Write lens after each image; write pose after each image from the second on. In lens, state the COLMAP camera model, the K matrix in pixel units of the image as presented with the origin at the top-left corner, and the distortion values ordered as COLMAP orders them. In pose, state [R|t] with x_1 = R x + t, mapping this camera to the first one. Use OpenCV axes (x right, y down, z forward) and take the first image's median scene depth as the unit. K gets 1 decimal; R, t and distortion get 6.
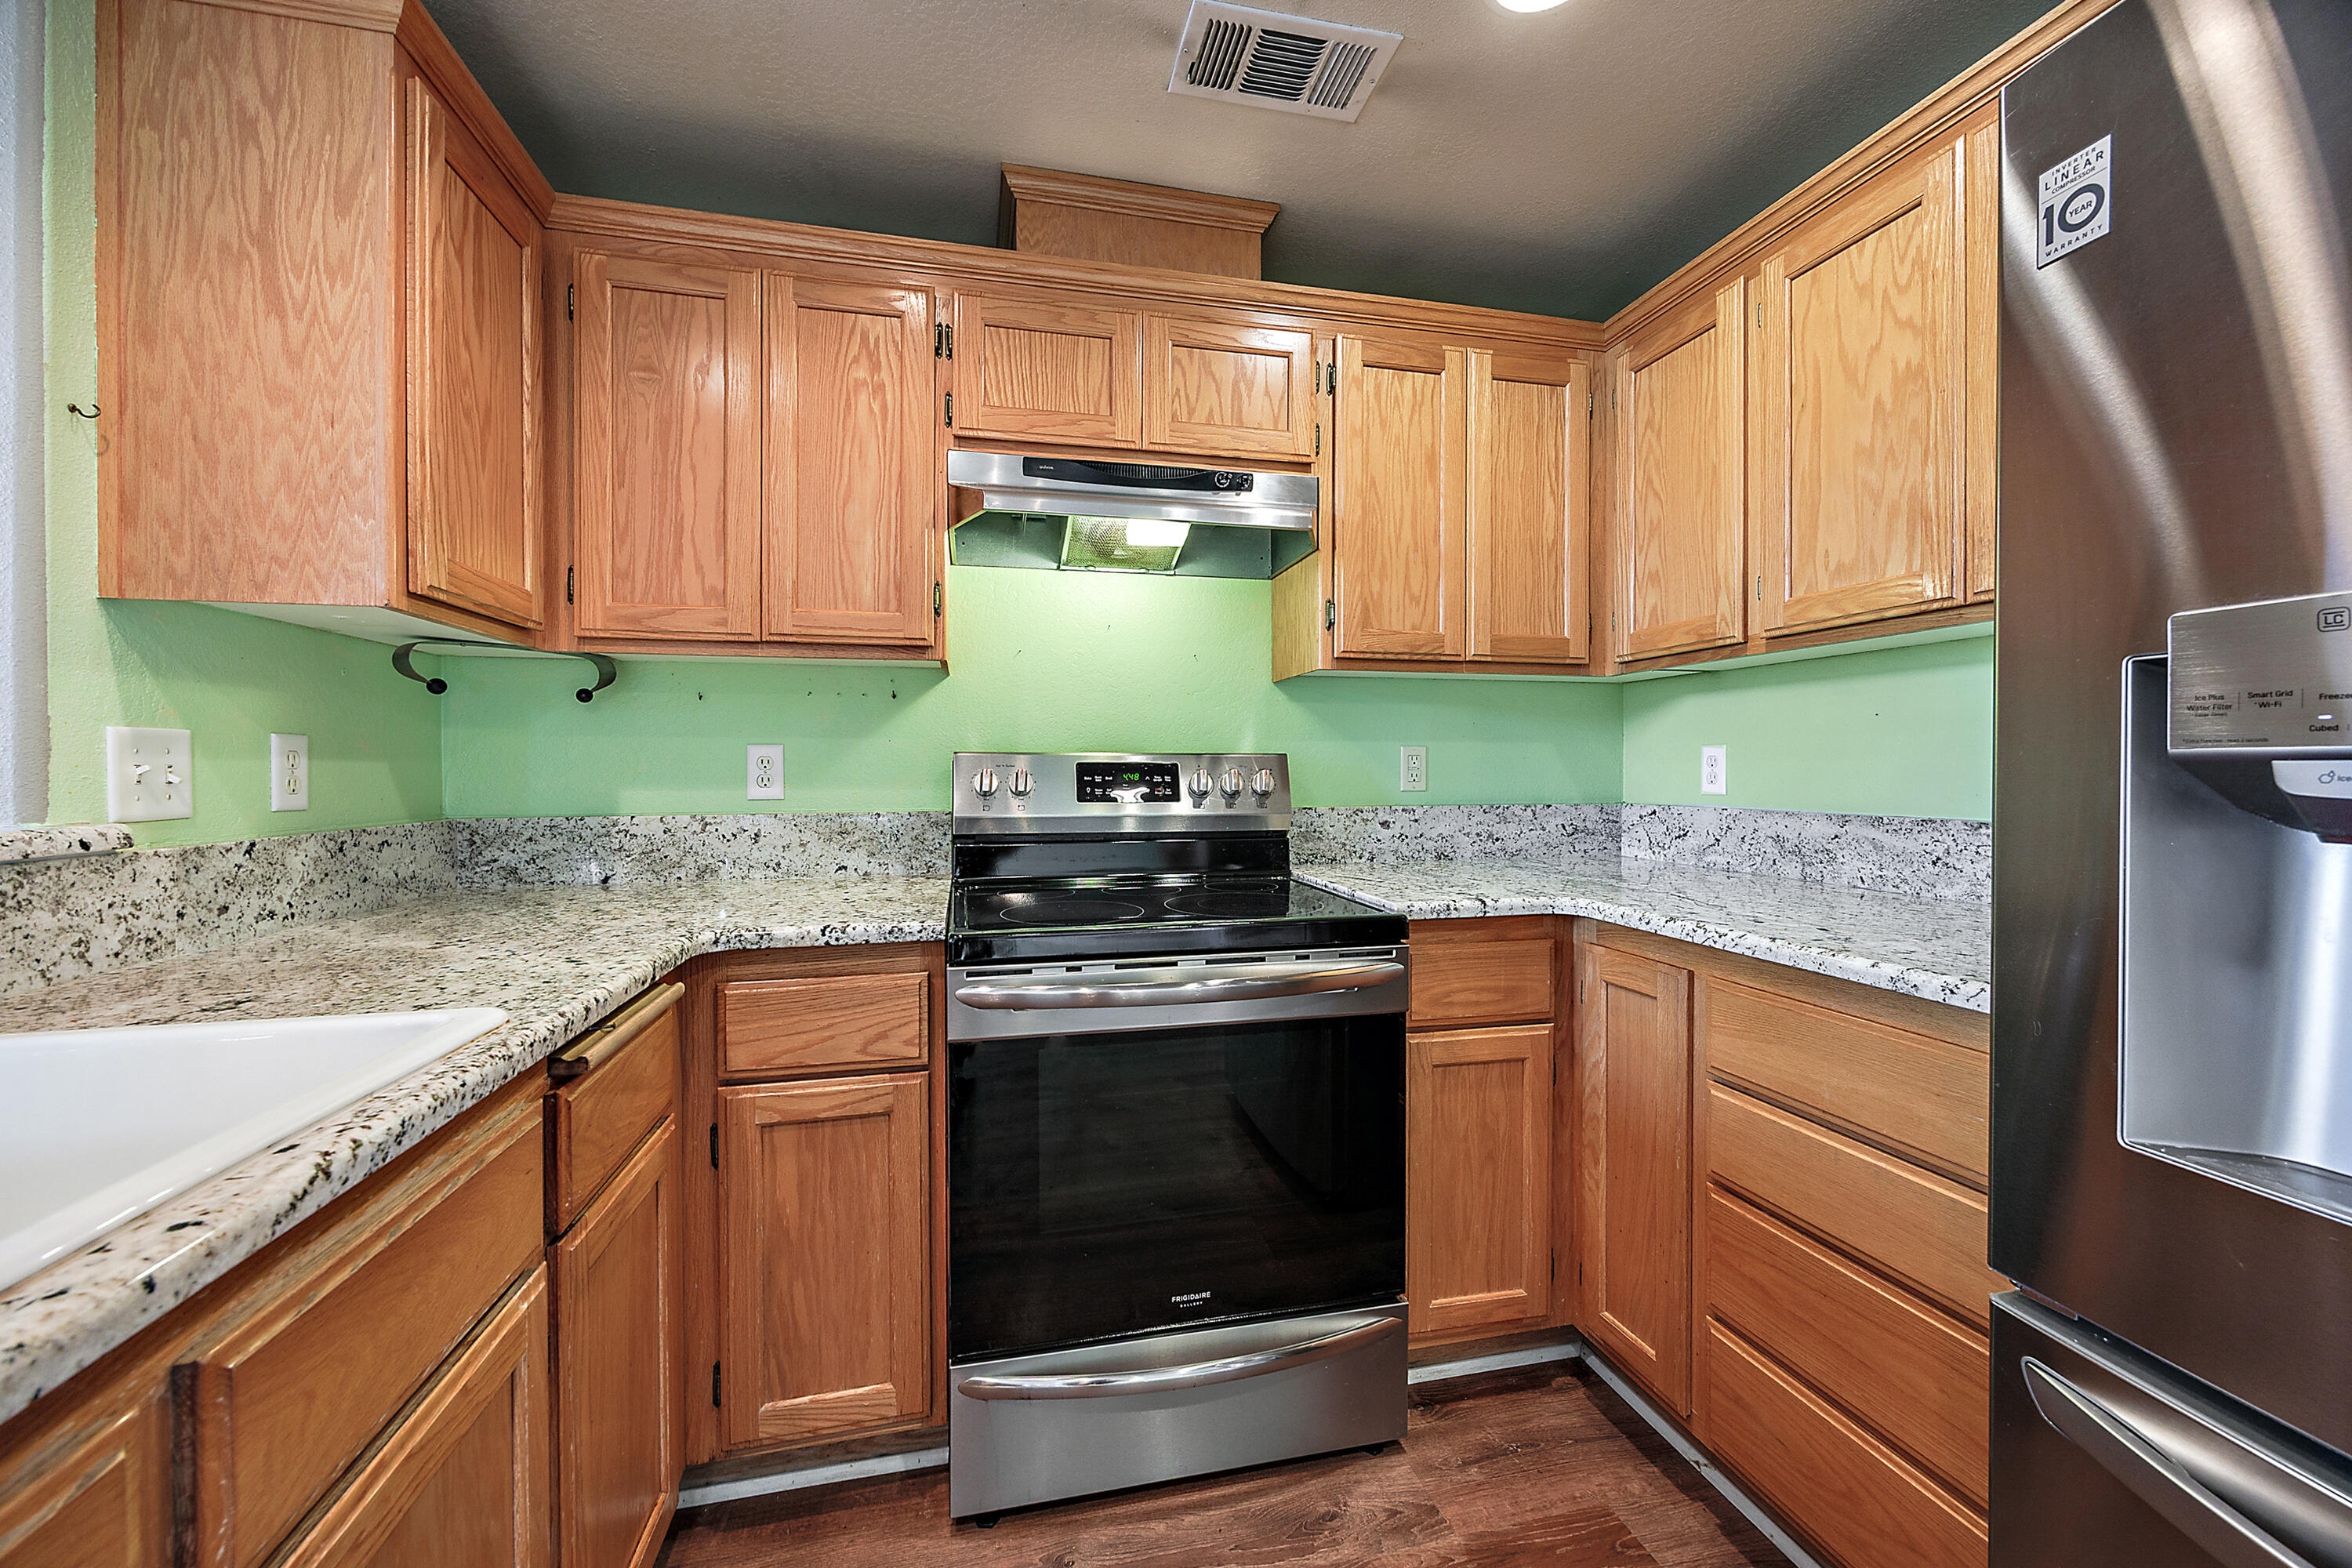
lens RADIAL K [[901.3, 0, 1172.3], [0, 901.3, 771.9], [0, 0, 1]] dist [-0.001091, -0.000364]
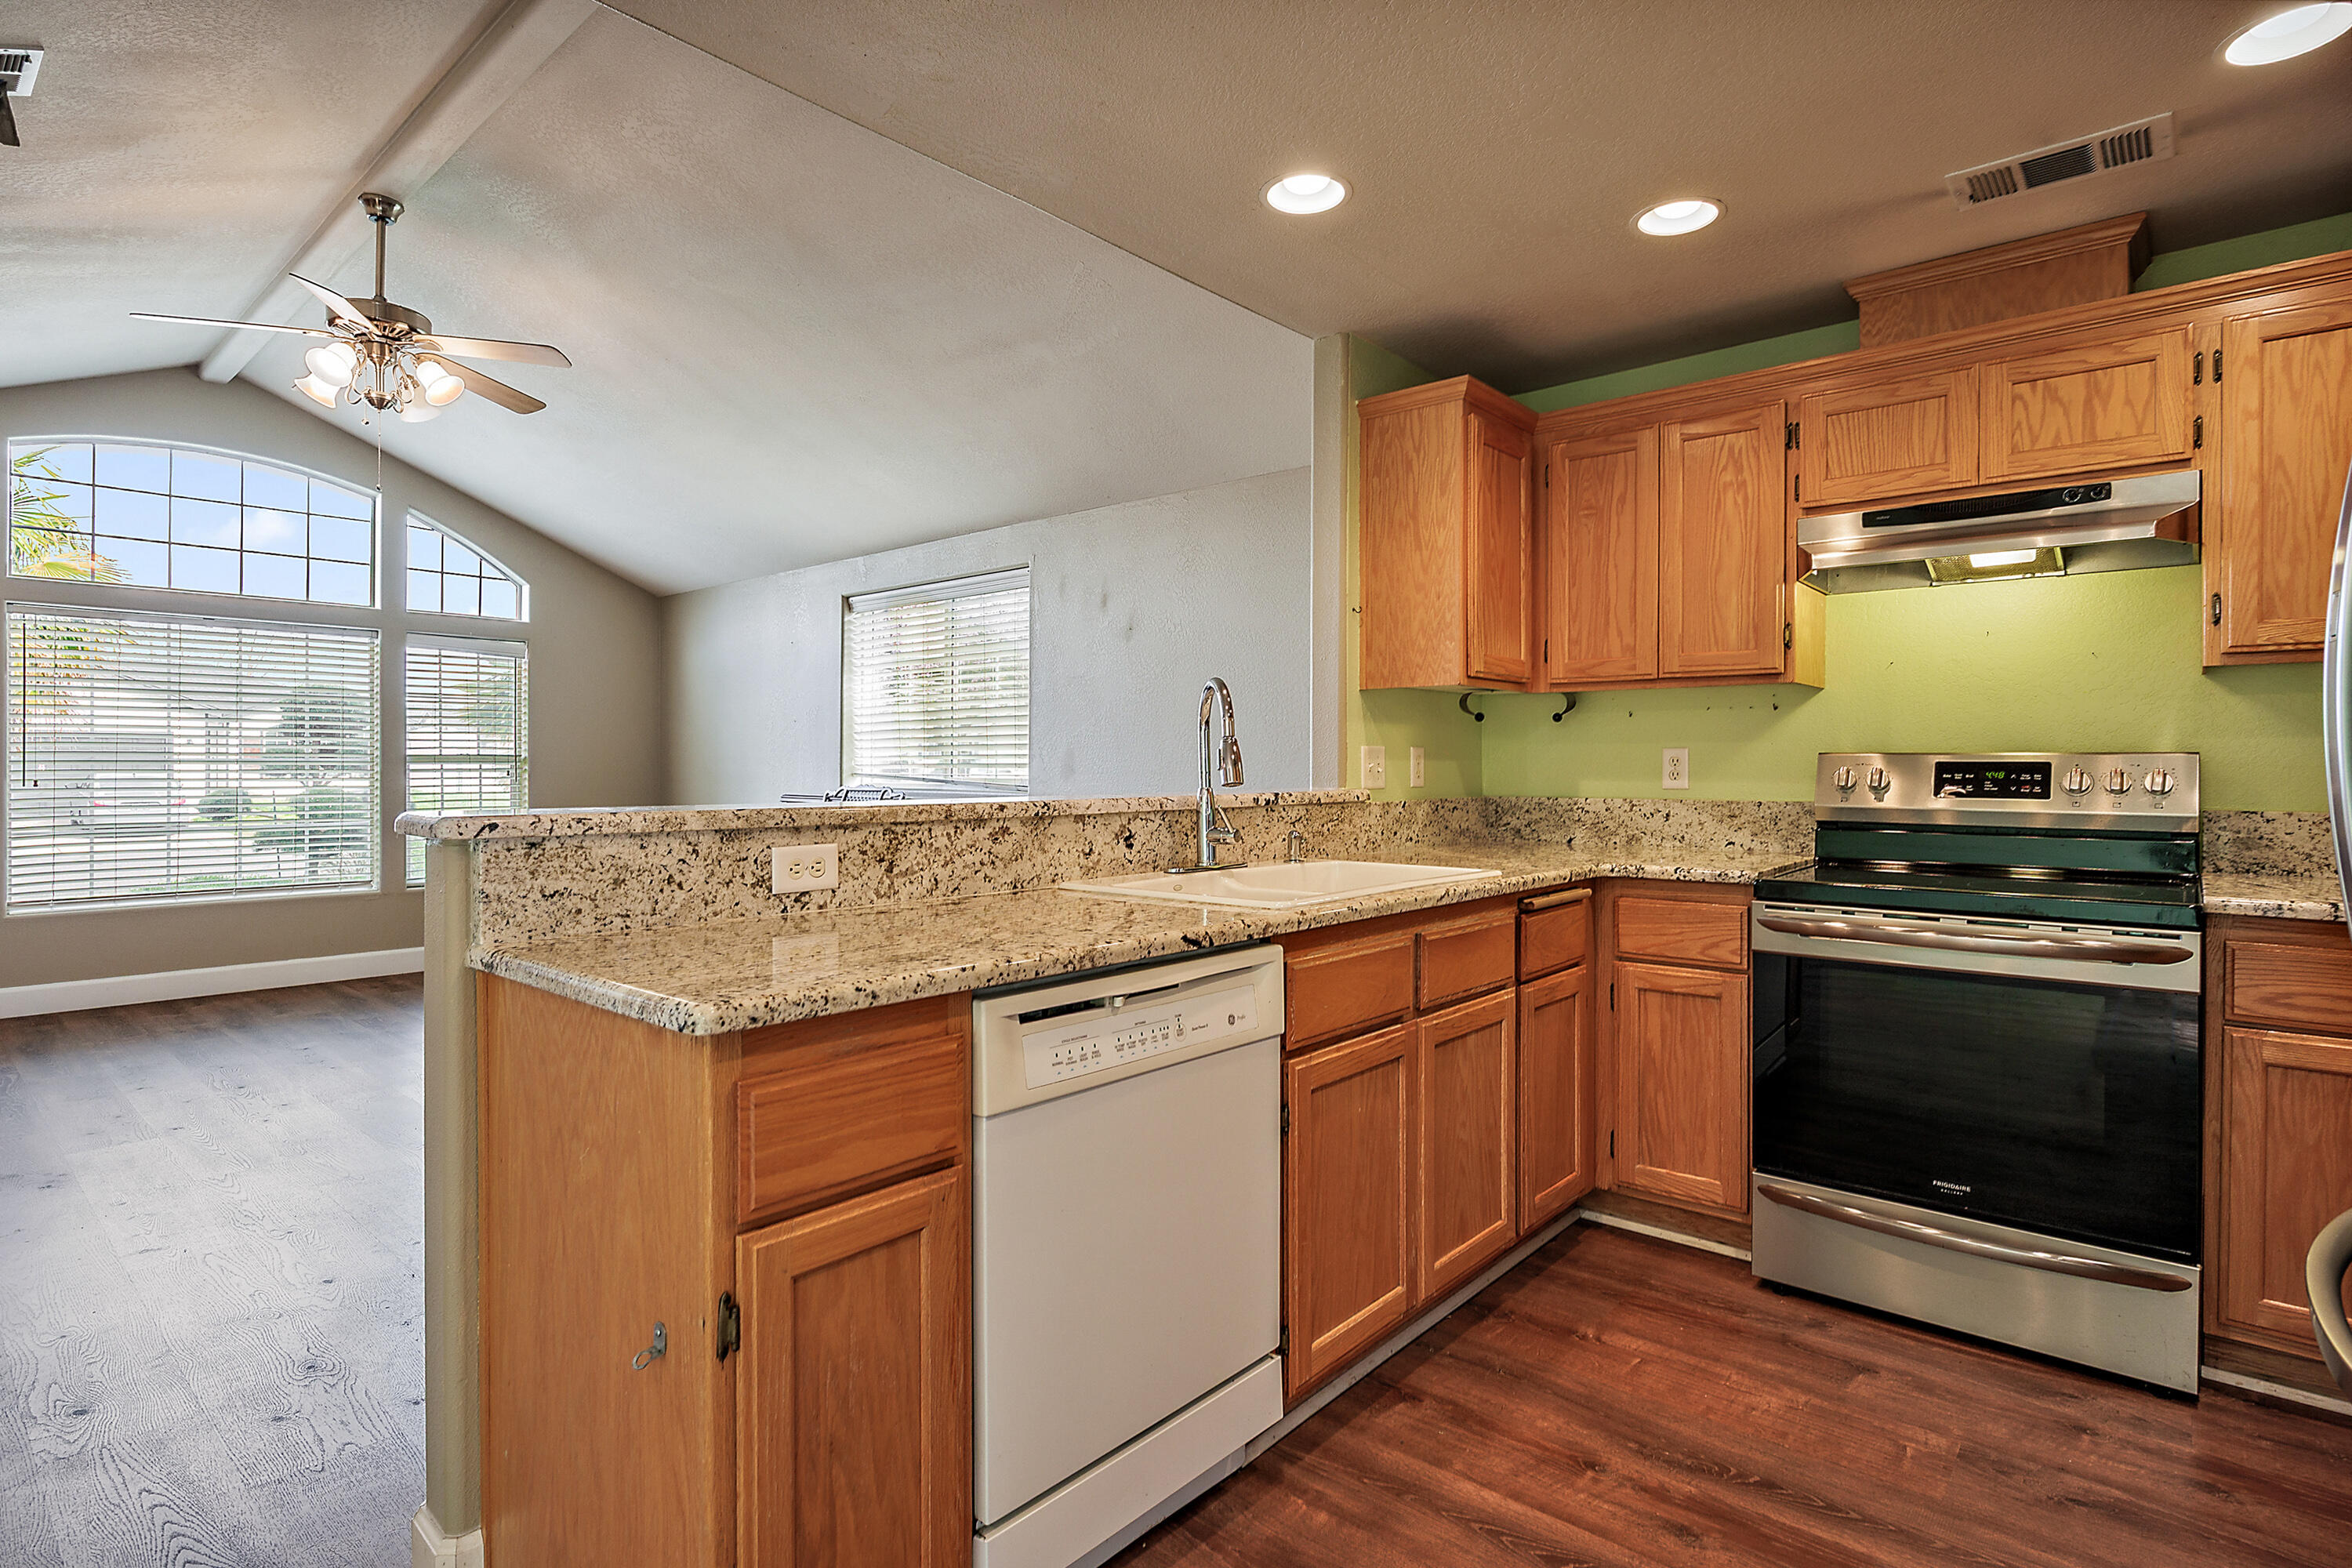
lens RADIAL K [[1168.3, 0, 1173.6], [0, 1168.3, 768.2], [0, 0, 1]] dist [-0.010134, 0.000679]
pose [[0.586040, 0.005613, -0.810262, 0.698252], [-0.006097, 0.999978, 0.002517, 0.000043], [0.810259, 0.003465, 0.586062, -0.840228]]
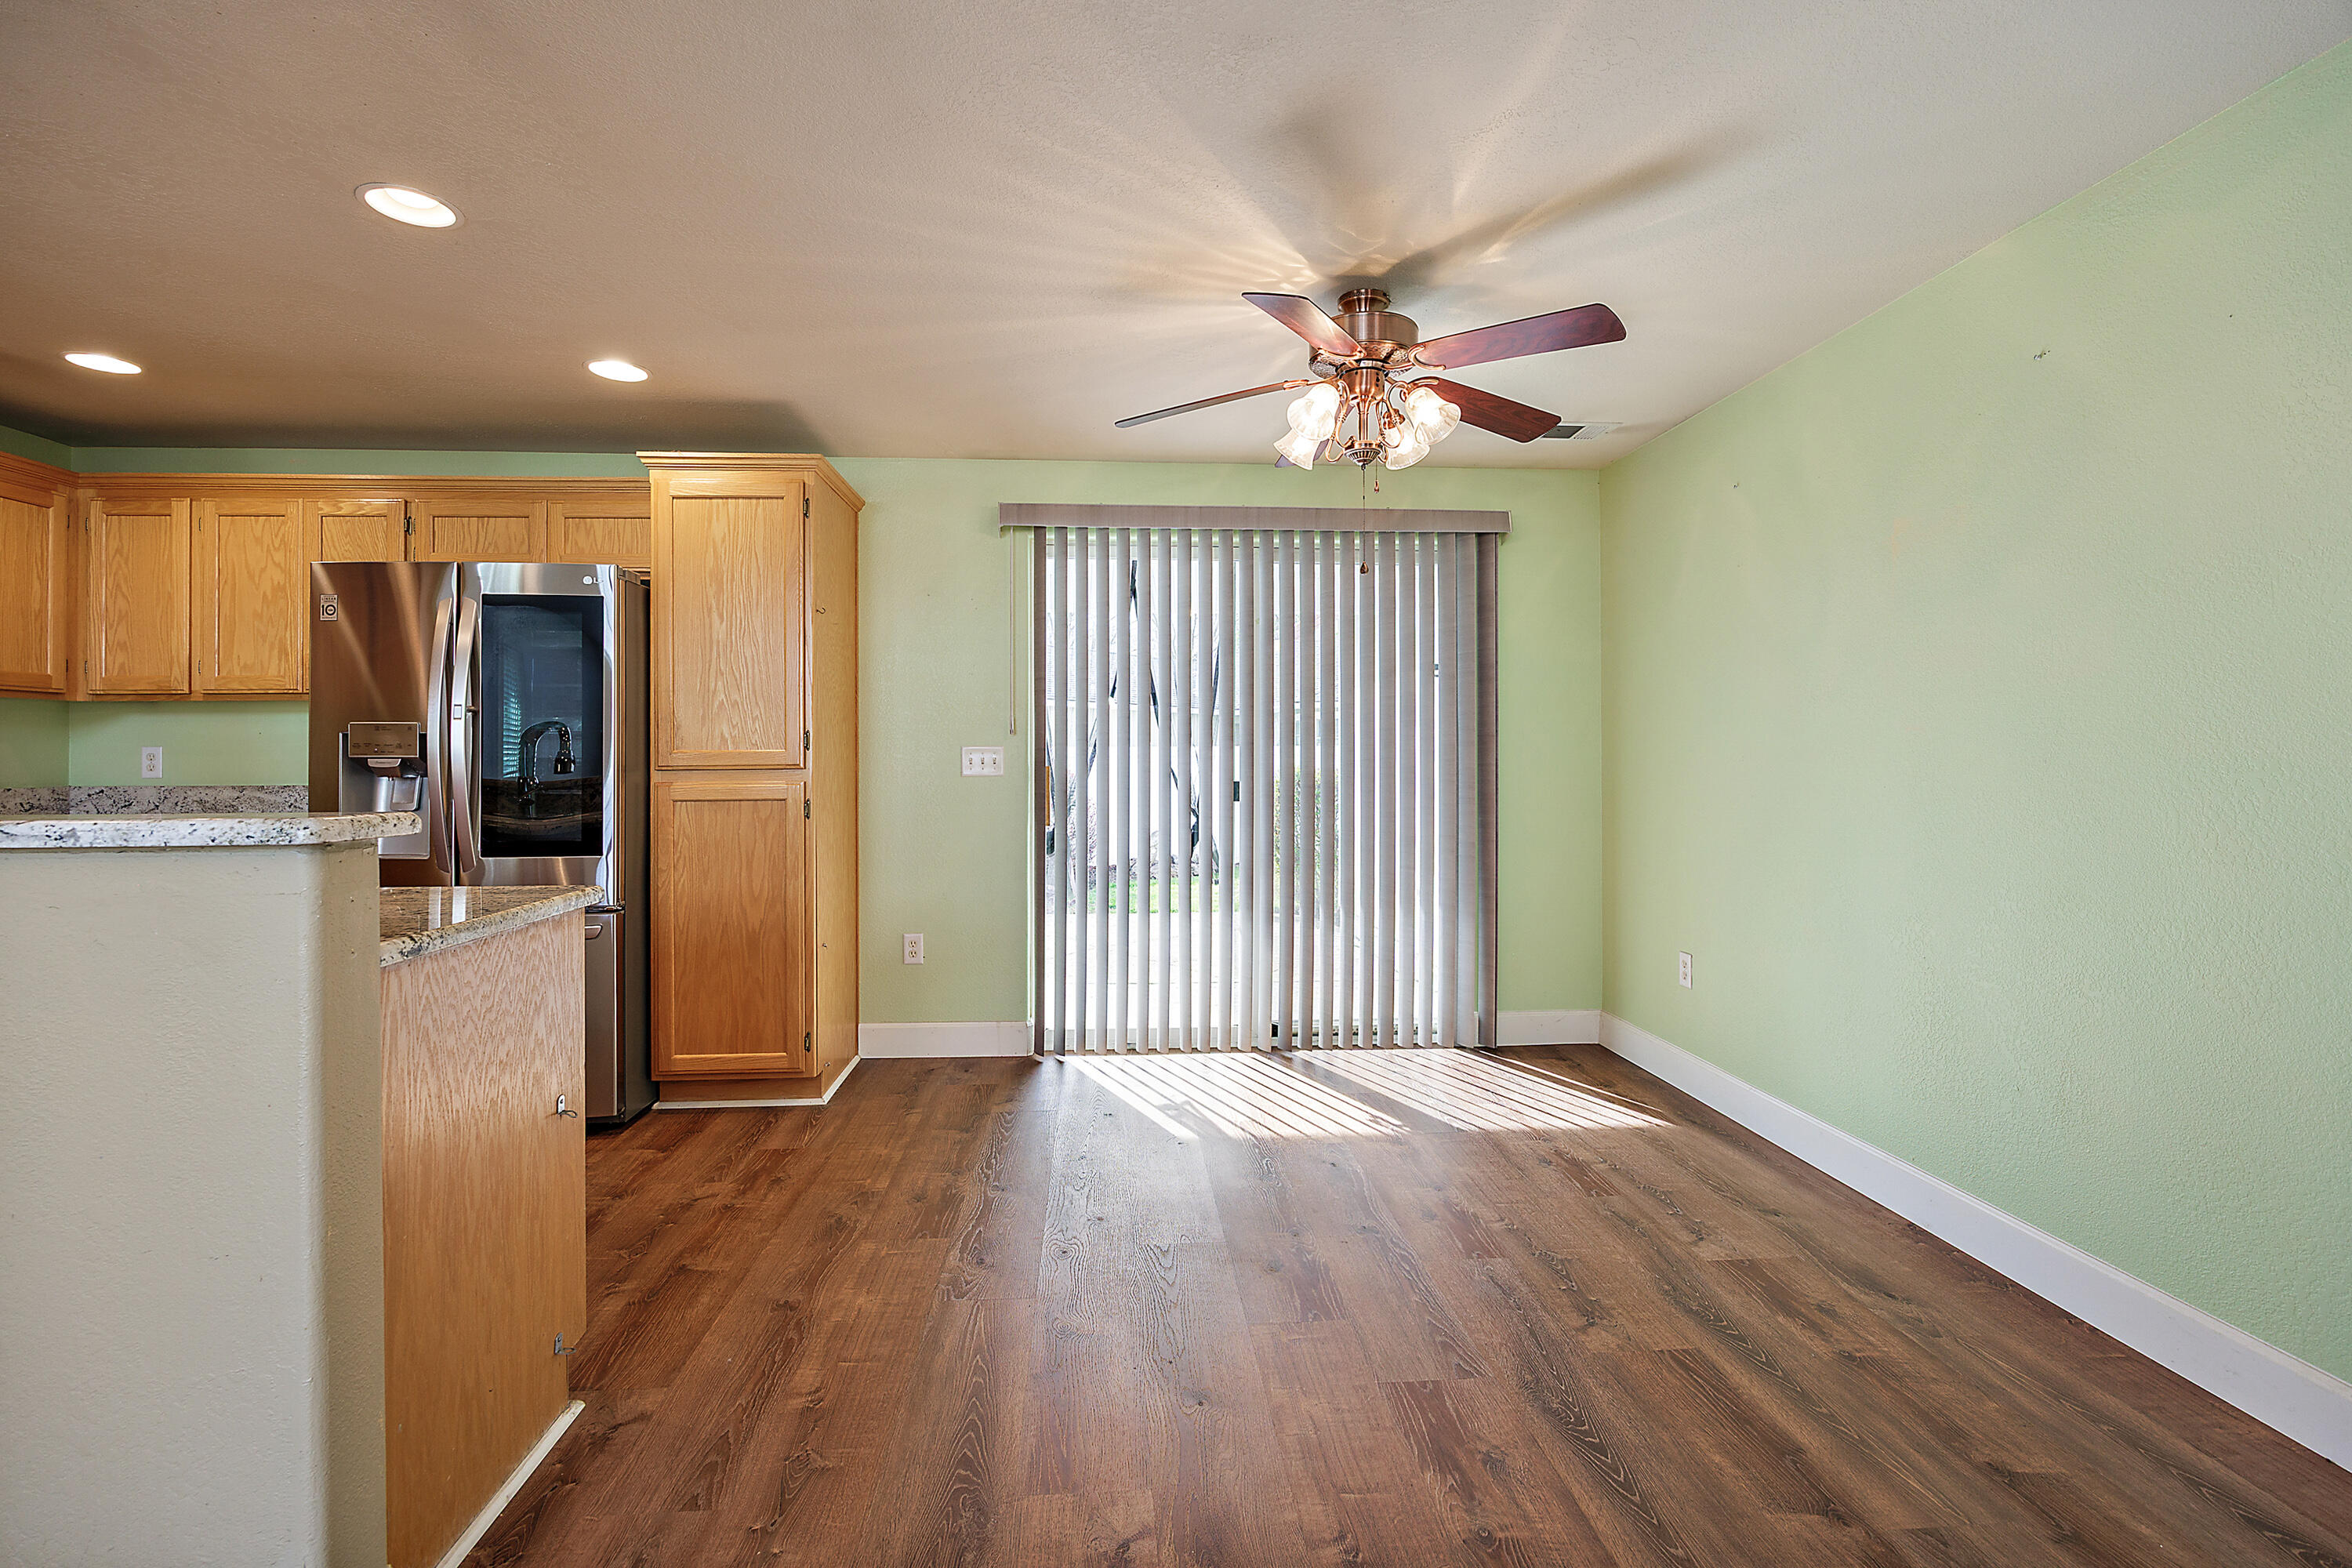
lens RADIAL K [[1040.6, 0, 1187.1], [0, 1040.6, 755.8], [0, 0, 1]] dist [-0.014902, -0.001243]
pose [[0.146397, 0.002944, 0.989222, -1.358299], [0.007094, 0.999967, -0.004026, 0.009318], [-0.989200, 0.007607, 0.146371, -1.583955]]
